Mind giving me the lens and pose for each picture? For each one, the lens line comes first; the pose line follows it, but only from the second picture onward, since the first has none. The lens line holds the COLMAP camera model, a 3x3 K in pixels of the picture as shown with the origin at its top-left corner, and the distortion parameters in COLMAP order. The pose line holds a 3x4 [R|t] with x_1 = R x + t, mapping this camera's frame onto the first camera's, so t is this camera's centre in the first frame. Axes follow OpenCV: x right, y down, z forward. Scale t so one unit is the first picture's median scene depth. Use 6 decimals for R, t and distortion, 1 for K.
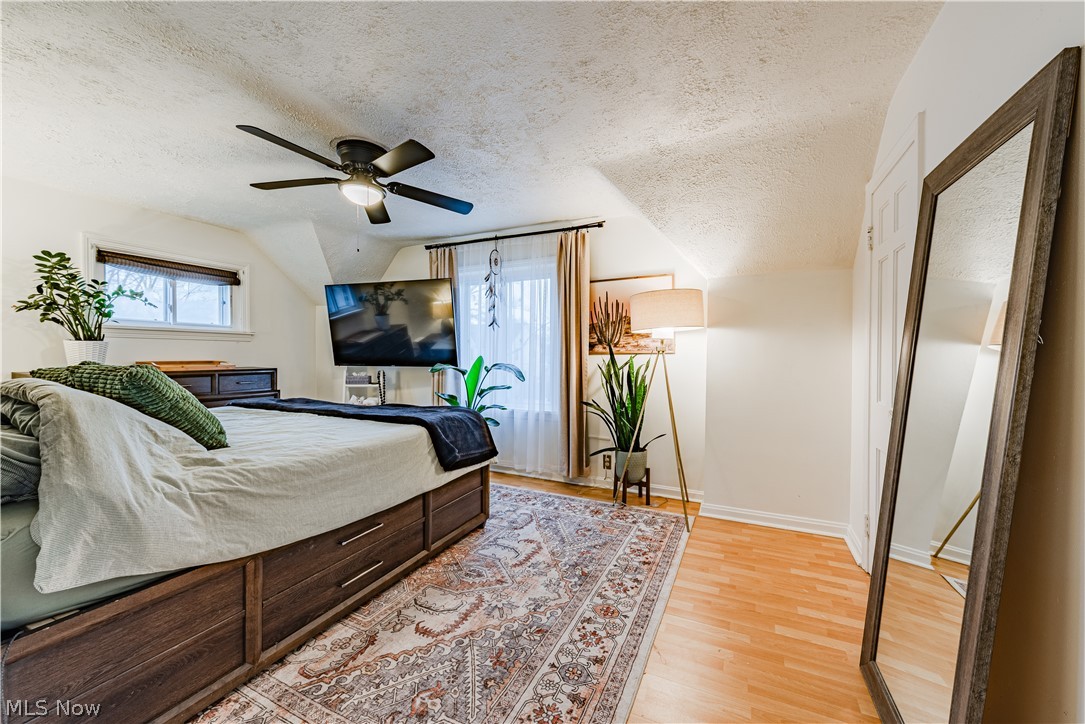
lens RADIAL K [[420.6, 0, 542.5], [0, 420.6, 362.0], [0, 0, 1]] dist [0.003752, -0.000493]
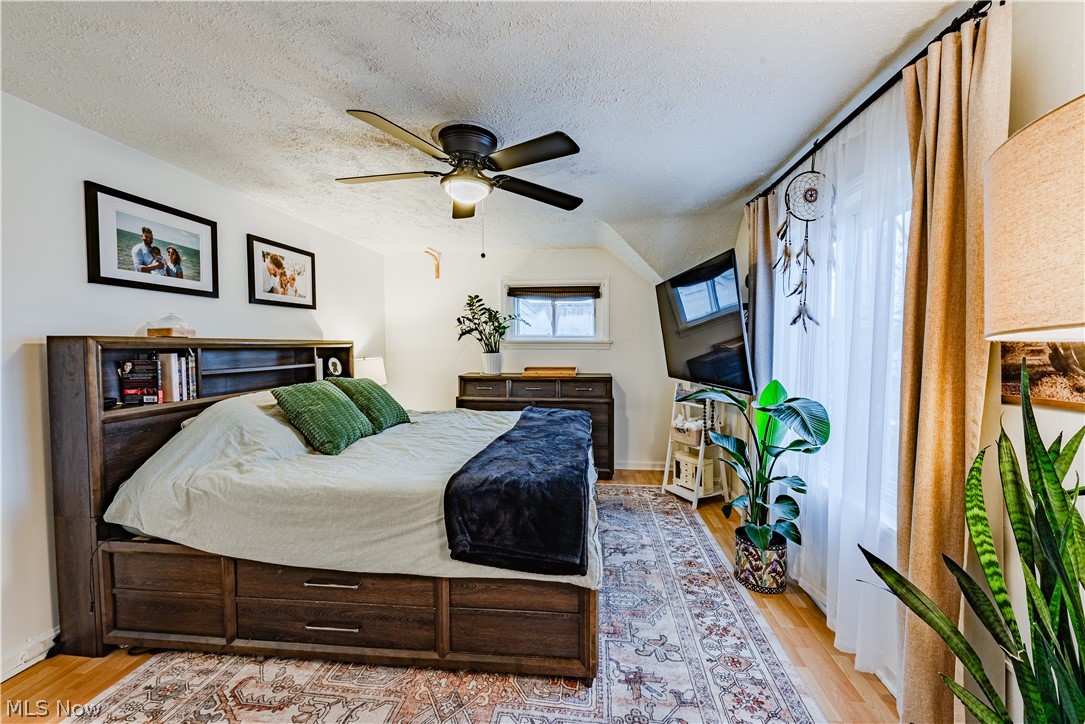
lens RADIAL K [[420.6, 0, 542.5], [0, 420.6, 362.0], [0, 0, 1]] dist [0.003752, -0.000493]
pose [[0.329175, 0.030583, -0.943774, 0.364673], [-0.014437, 0.999522, 0.027354, -0.065754], [0.944159, 0.004621, 0.329459, 0.733883]]
